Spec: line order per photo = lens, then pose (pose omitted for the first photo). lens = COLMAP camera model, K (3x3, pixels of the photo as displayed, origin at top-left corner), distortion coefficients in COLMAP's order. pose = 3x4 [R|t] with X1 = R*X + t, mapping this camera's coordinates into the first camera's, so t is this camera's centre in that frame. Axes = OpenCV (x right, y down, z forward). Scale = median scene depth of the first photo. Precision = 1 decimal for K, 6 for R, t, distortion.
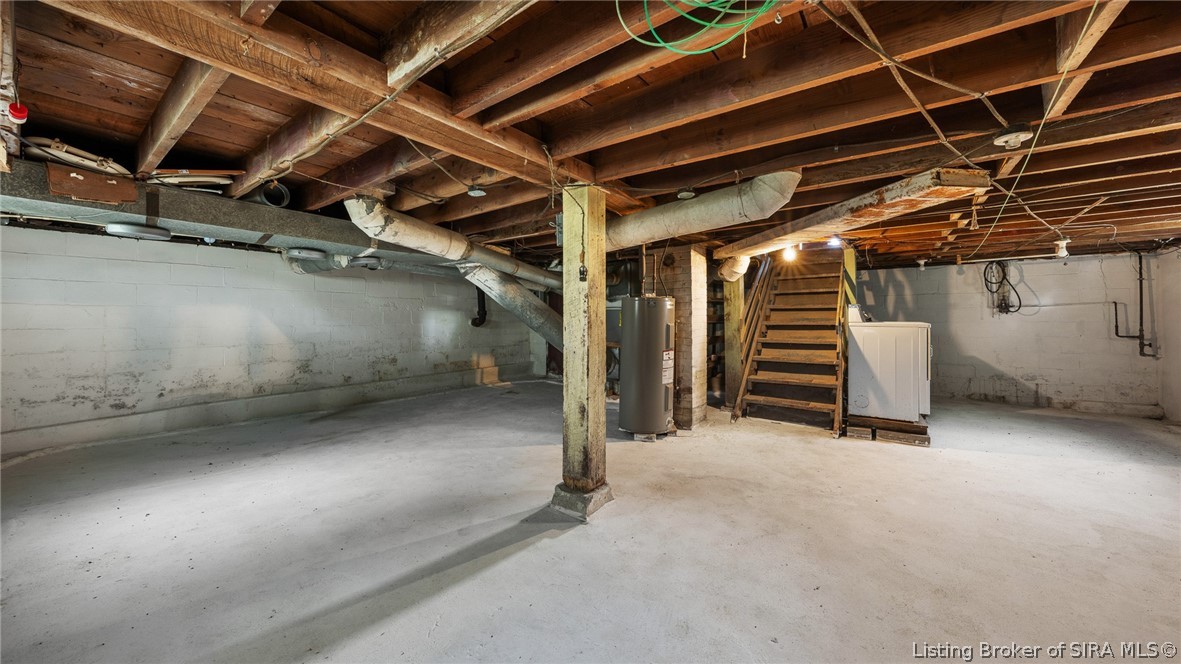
lens RADIAL K [[403.9, 0, 600.1], [0, 403.9, 321.2], [0, 0, 1]] dist [-0.005277, 0.000219]
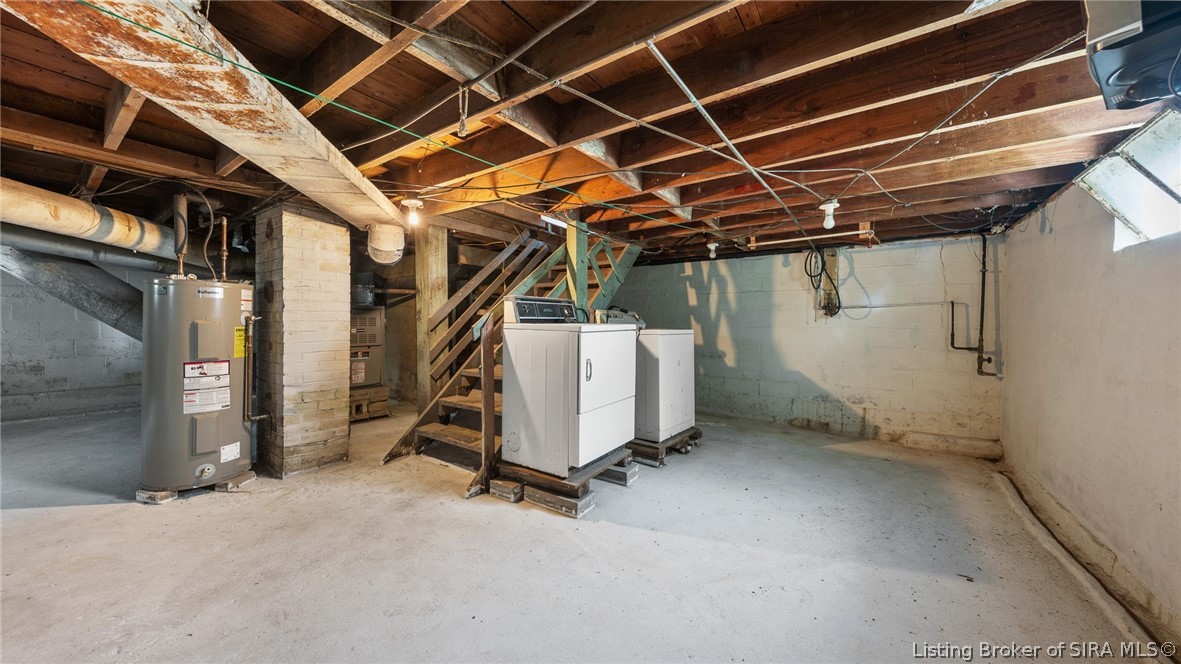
lens RADIAL K [[403.9, 0, 581.8], [0, 403.9, 333.7], [0, 0, 1]] dist [-0.005277, 0.000219]
pose [[0.999761, 0.011827, 0.018390, 0.548723], [-0.012156, 0.999767, 0.017862, 0.006145], [-0.018175, -0.018081, 0.999671, 0.247817]]
